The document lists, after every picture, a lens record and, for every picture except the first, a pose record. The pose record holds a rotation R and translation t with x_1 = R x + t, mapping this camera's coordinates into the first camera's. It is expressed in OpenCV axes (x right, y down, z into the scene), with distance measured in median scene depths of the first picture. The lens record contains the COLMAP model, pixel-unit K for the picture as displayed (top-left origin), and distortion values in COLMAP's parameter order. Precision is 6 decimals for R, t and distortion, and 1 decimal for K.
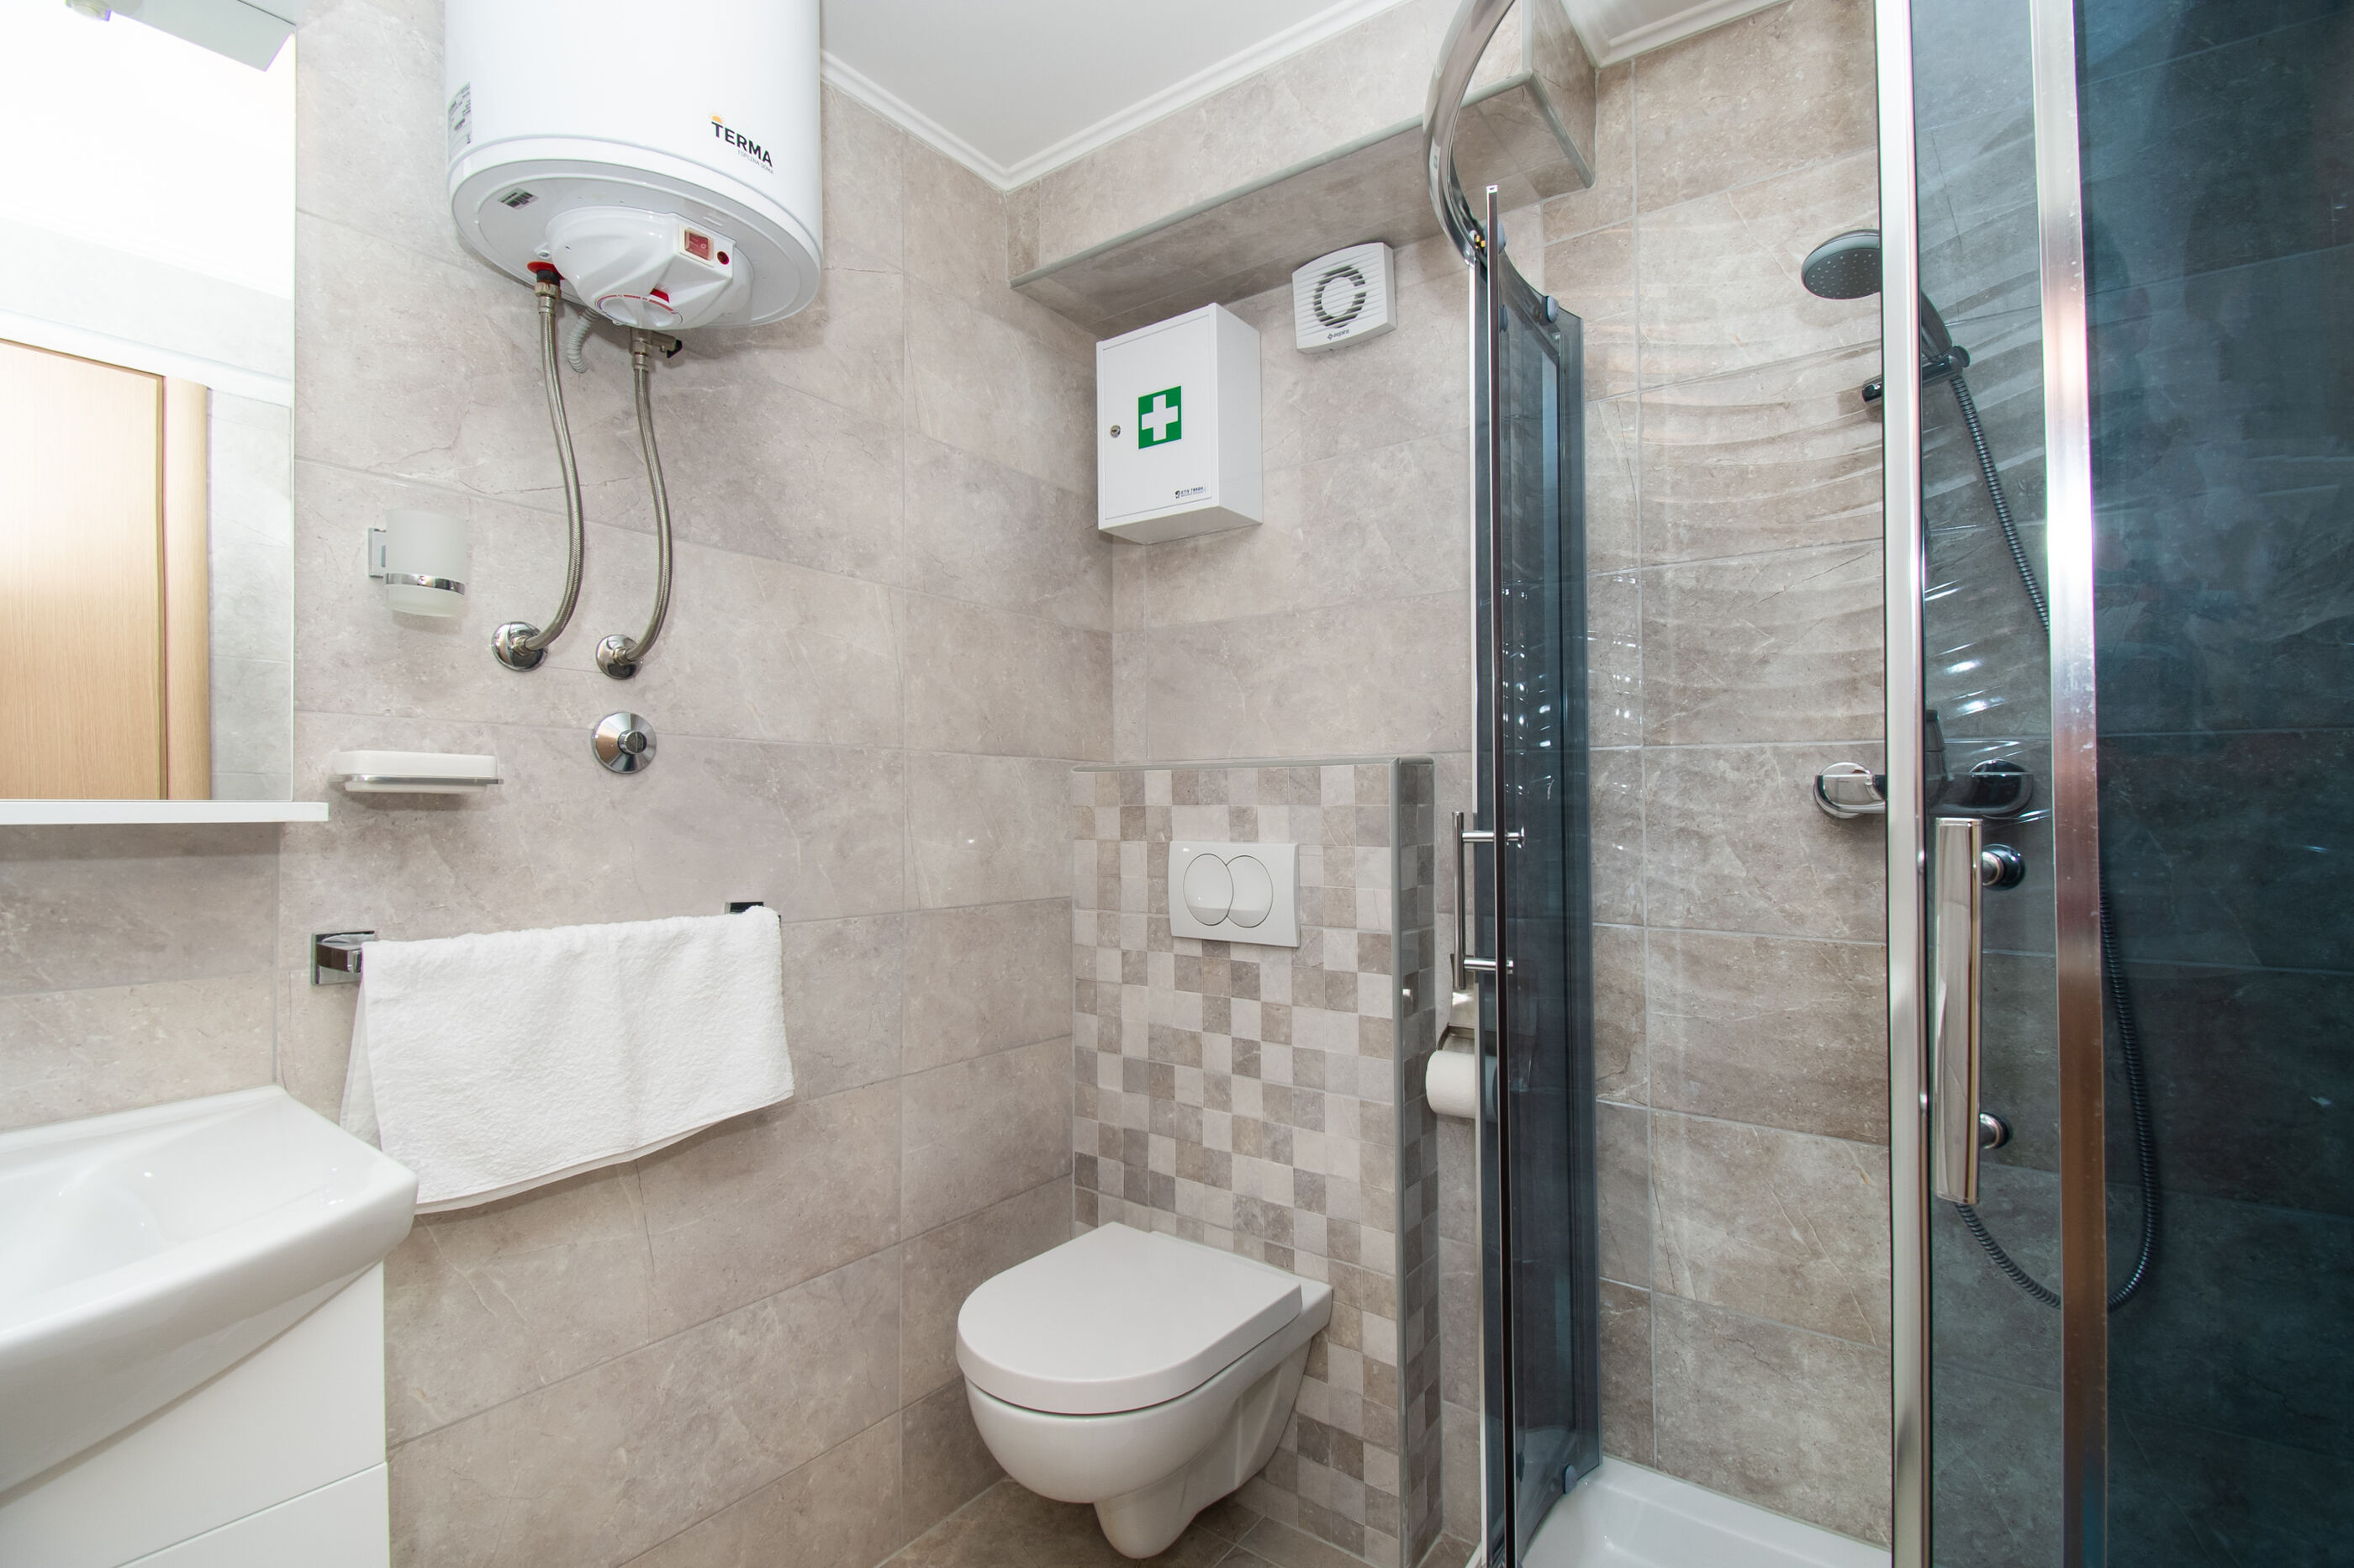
lens RADIAL K [[1050.6, 0, 1171.3], [0, 1050.6, 773.4], [0, 0, 1]] dist [-0.006585, -0.010465]
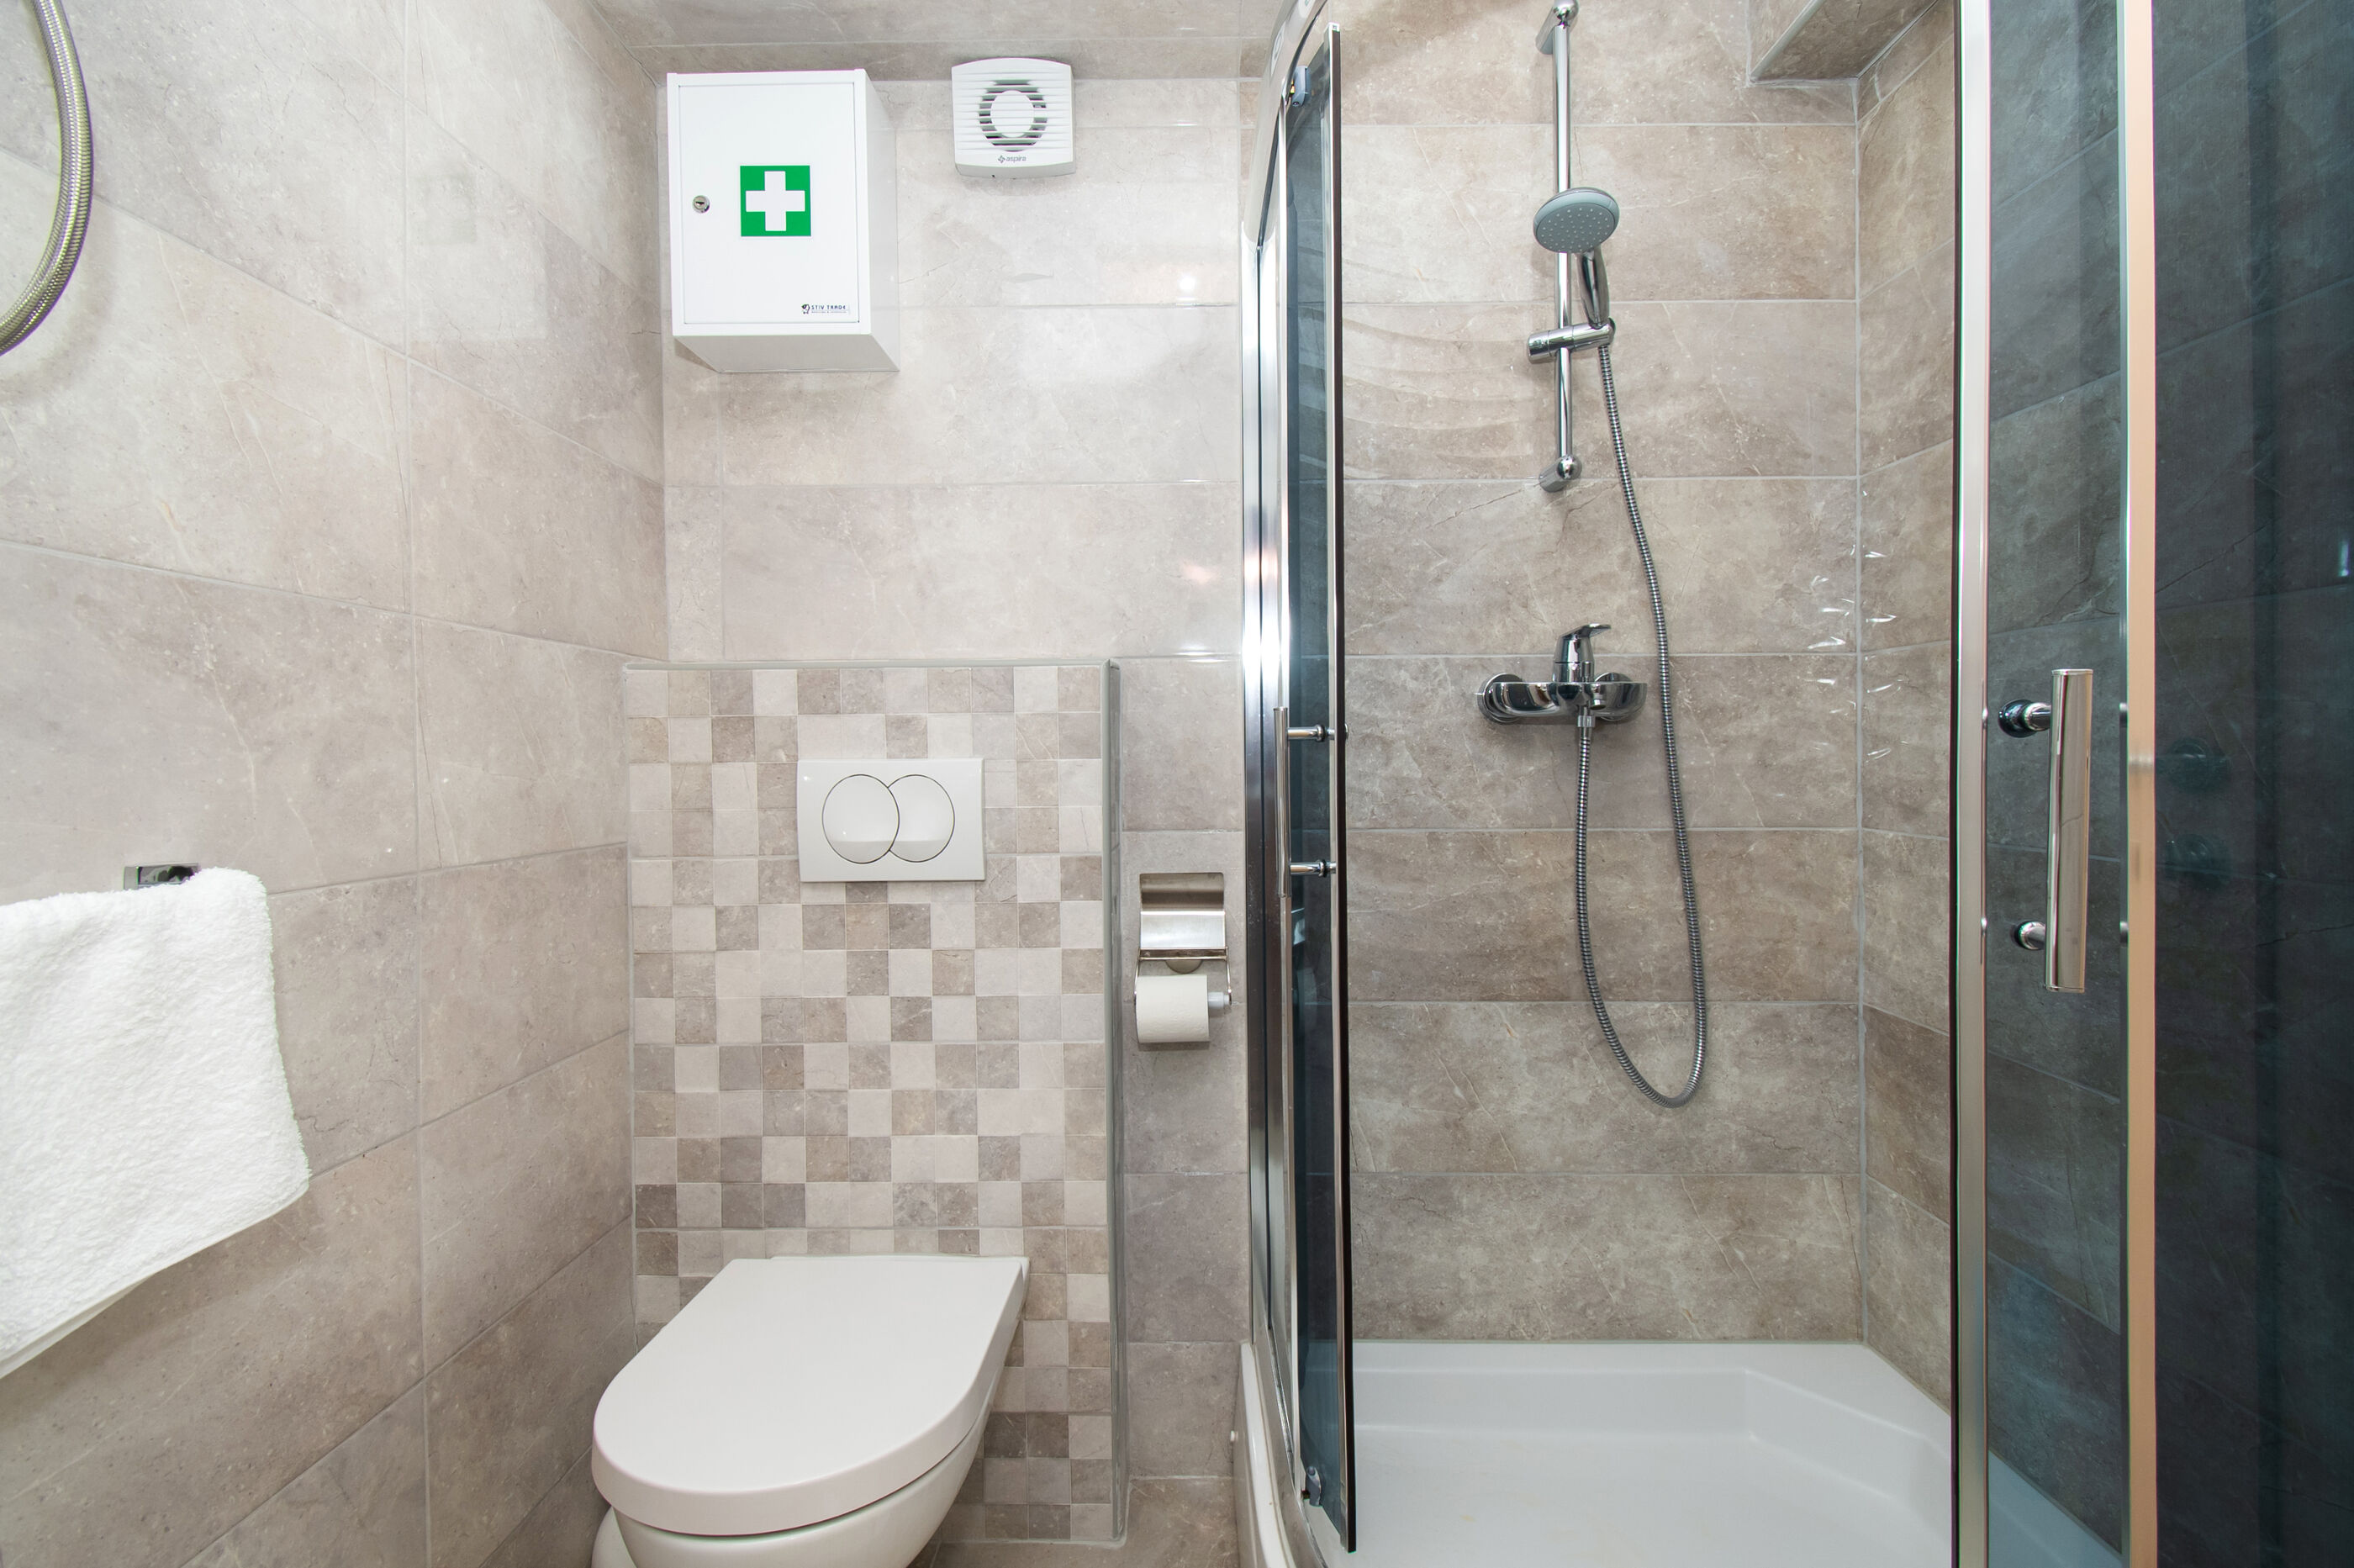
lens RADIAL K [[1071.8, 0, 1179.4], [0, 1071.8, 775.6], [0, 0, 1]] dist [0.002395, -0.017731]
pose [[0.807563, -0.020366, 0.589430, -0.304664], [-0.008706, 0.998883, 0.046442, 0.045816], [-0.589717, -0.042637, 0.806484, 0.243232]]
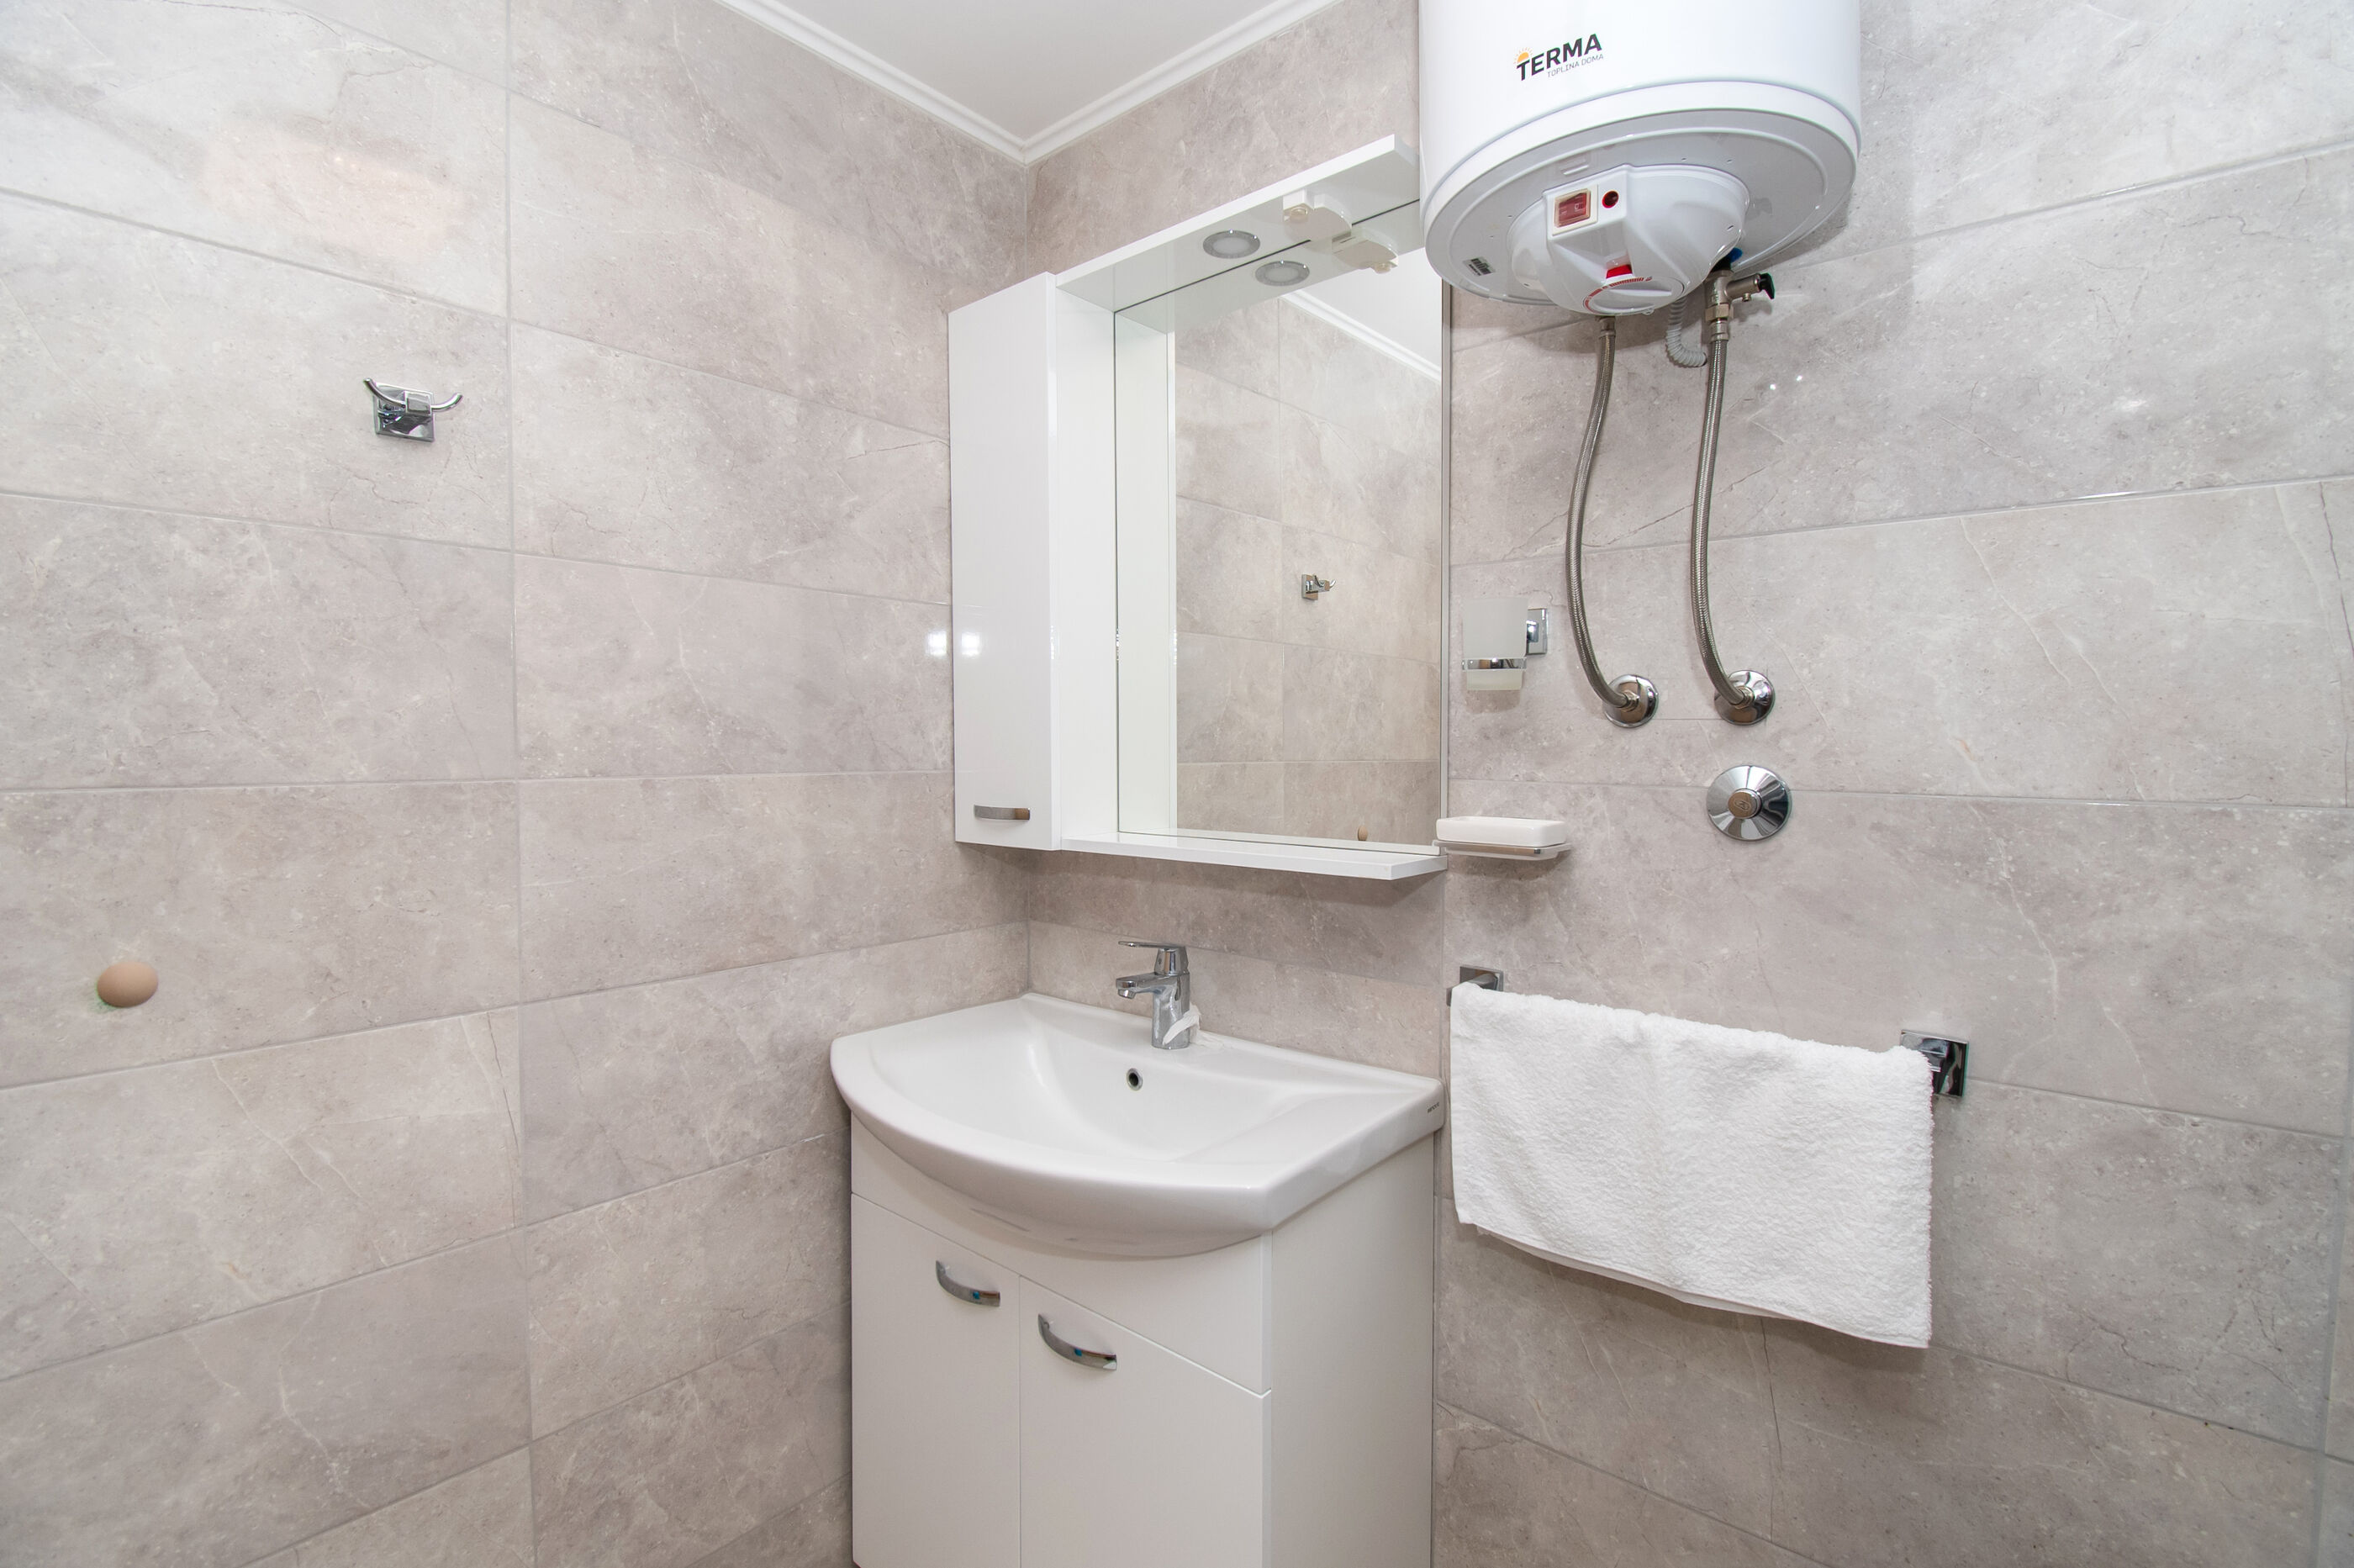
lens RADIAL K [[1062.6, 0, 1178.7], [0, 1062.6, 797.3], [0, 0, 1]] dist [-0.000404, -0.015368]
pose [[-0.073328, 0.039586, -0.996522, 0.303832], [0.024202, 0.998988, 0.037903, -0.069290], [0.997014, -0.021339, -0.074212, 0.569811]]
